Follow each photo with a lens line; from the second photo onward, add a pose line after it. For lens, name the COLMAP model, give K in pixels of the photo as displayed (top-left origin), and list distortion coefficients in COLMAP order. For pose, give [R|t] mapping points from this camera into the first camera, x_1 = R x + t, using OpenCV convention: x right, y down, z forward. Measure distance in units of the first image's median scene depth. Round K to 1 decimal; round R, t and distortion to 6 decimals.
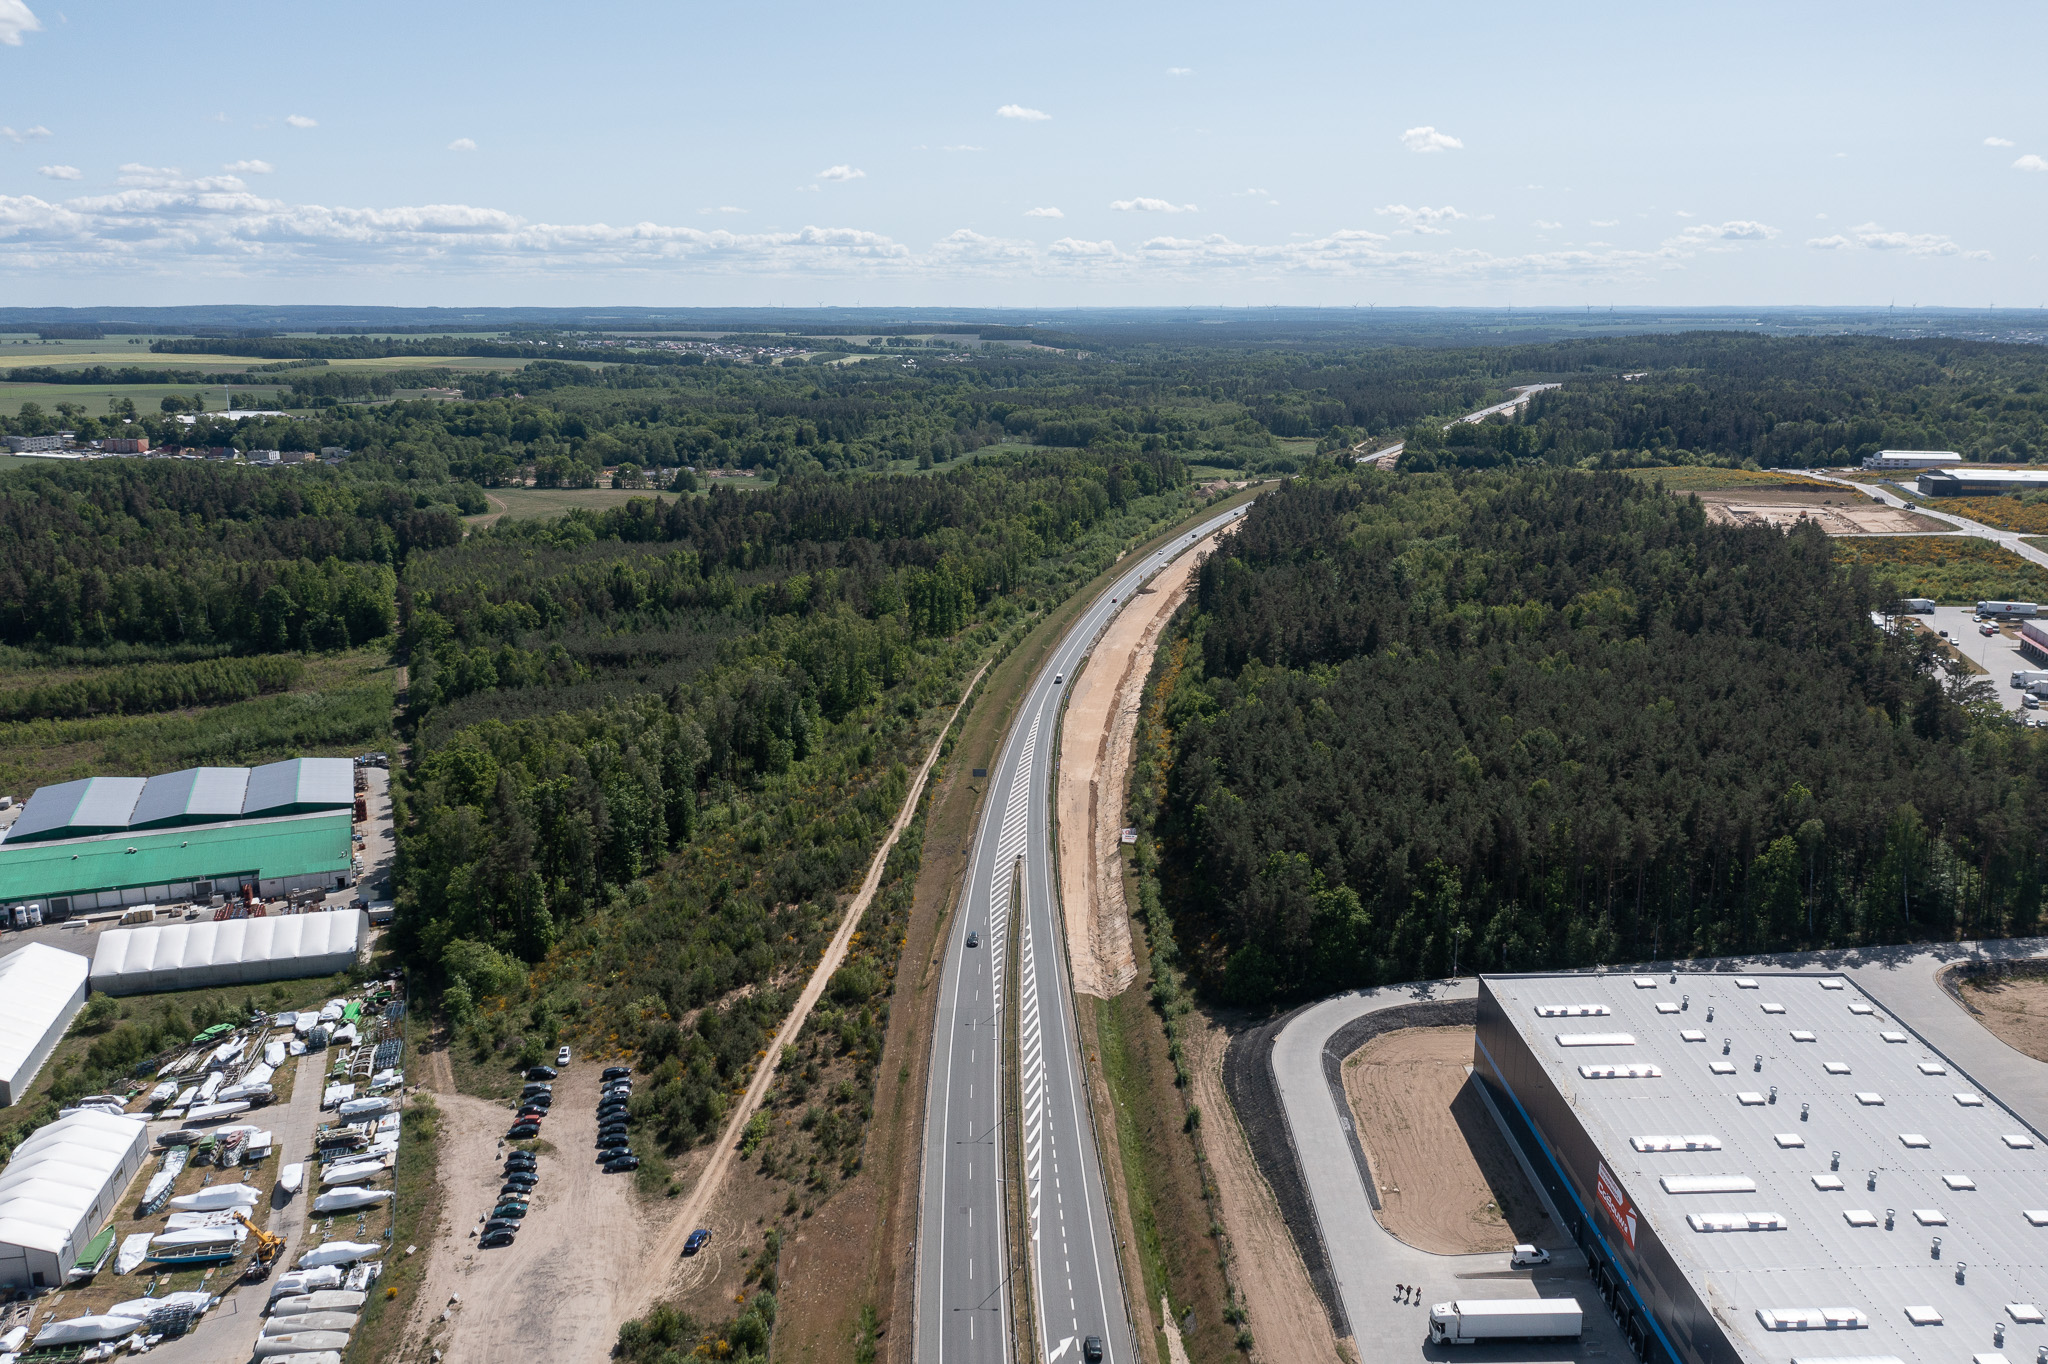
lens RADIAL K [[1591.3, 0, 1027.1], [0, 1591.3, 677.1], [0, 0, 1]] dist [-0.034022, 0.010655]
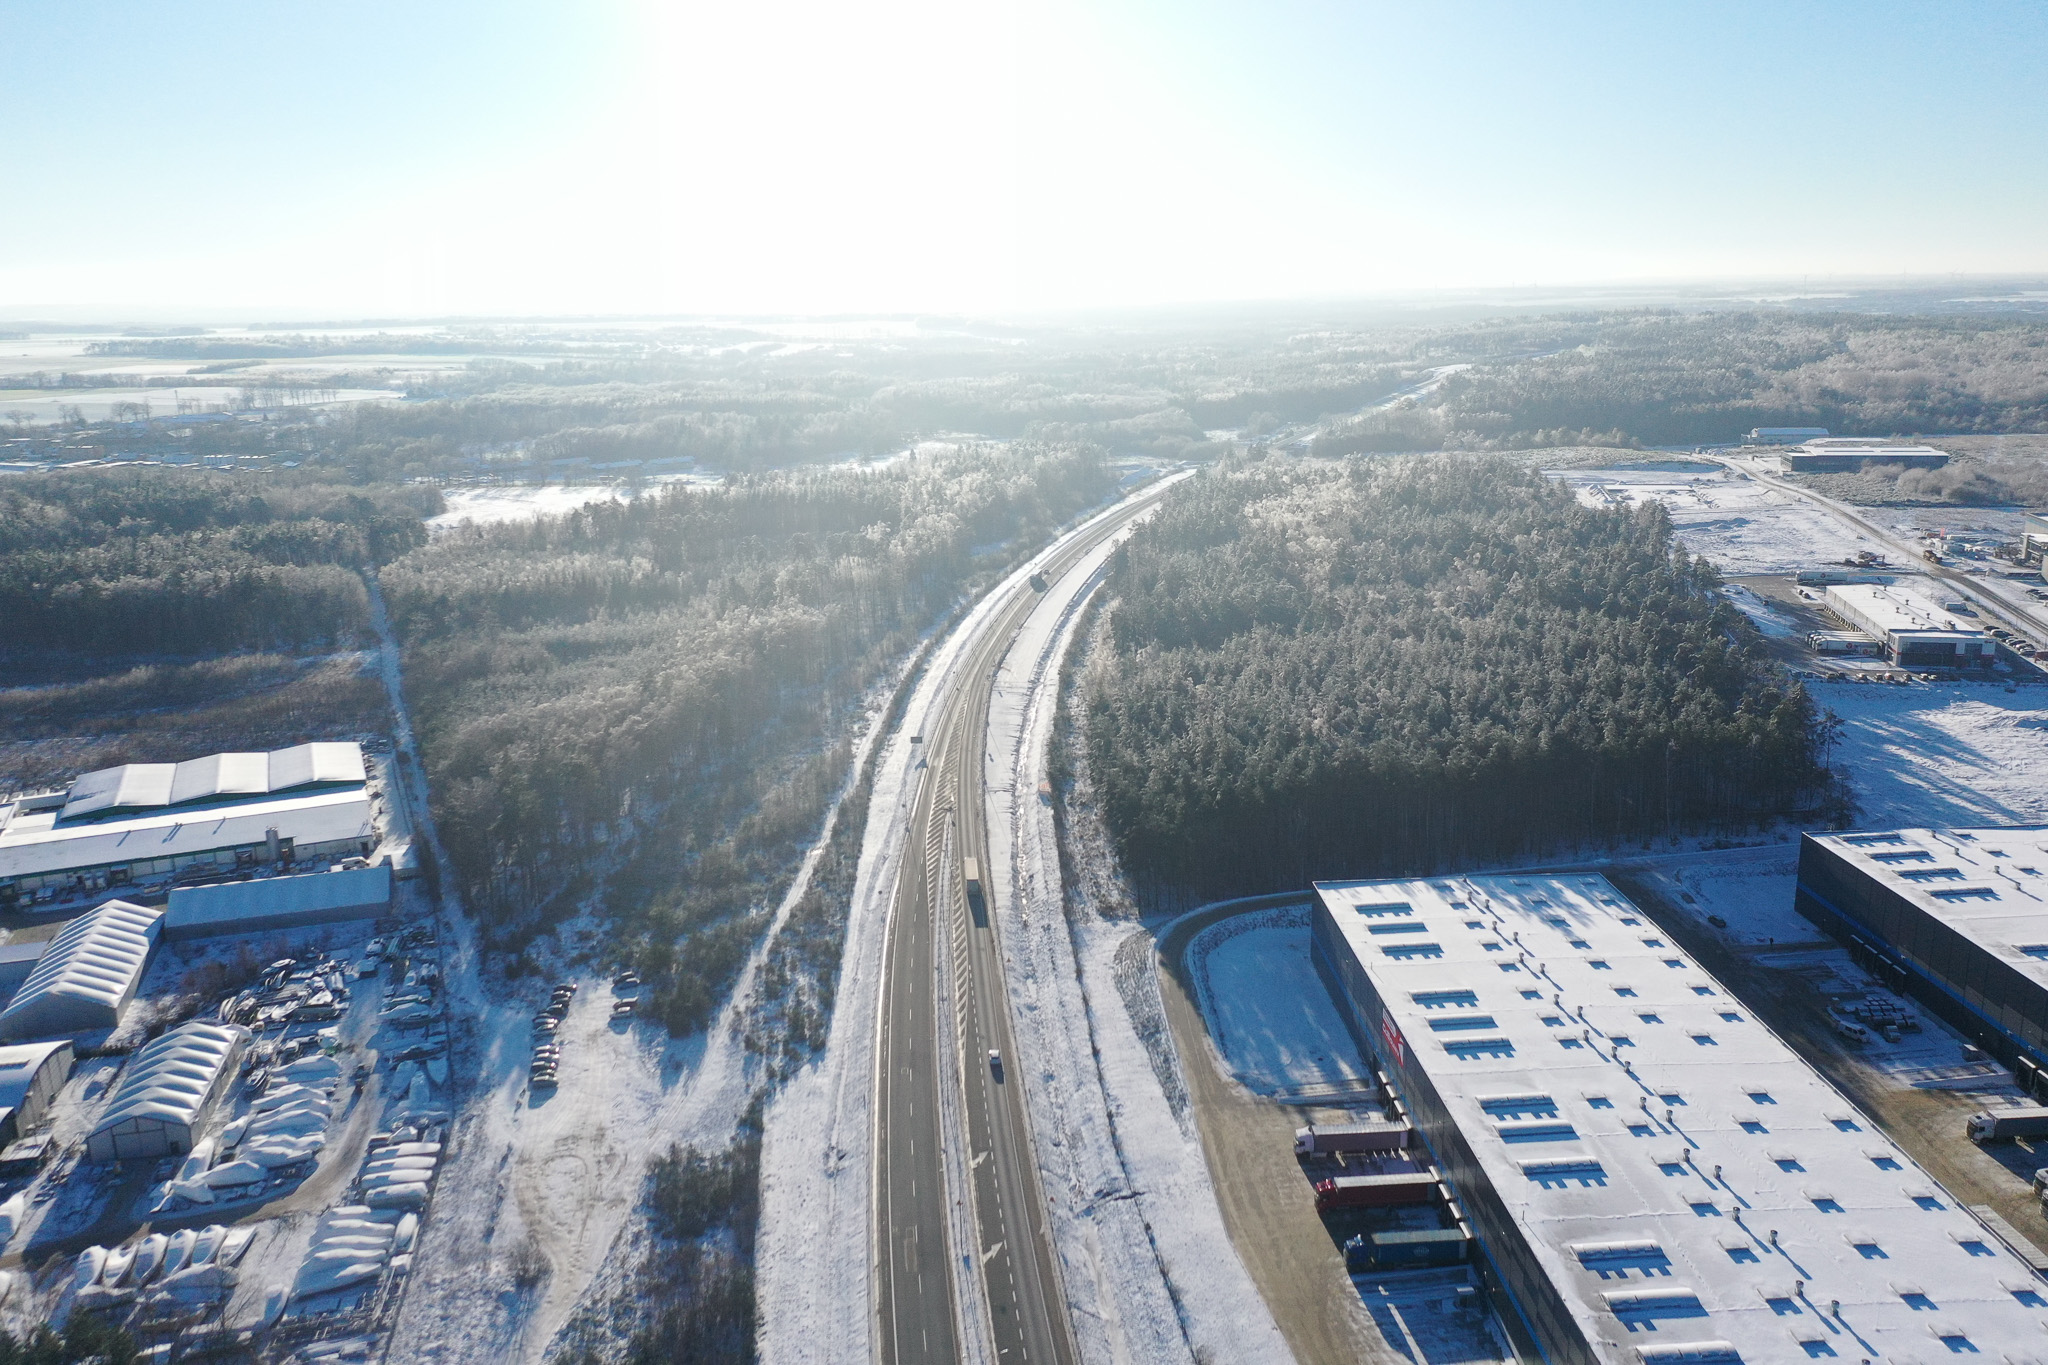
lens RADIAL K [[1666.2, 0, 1076.9], [0, 1666.2, 680.6], [0, 0, 1]] dist [-0.008171, 0.015163]
pose [[0.998015, -0.024233, 0.058134, 0.016793], [0.023415, 0.999618, 0.014705, 0.001972], [-0.058468, -0.013315, 0.998200, -0.216125]]
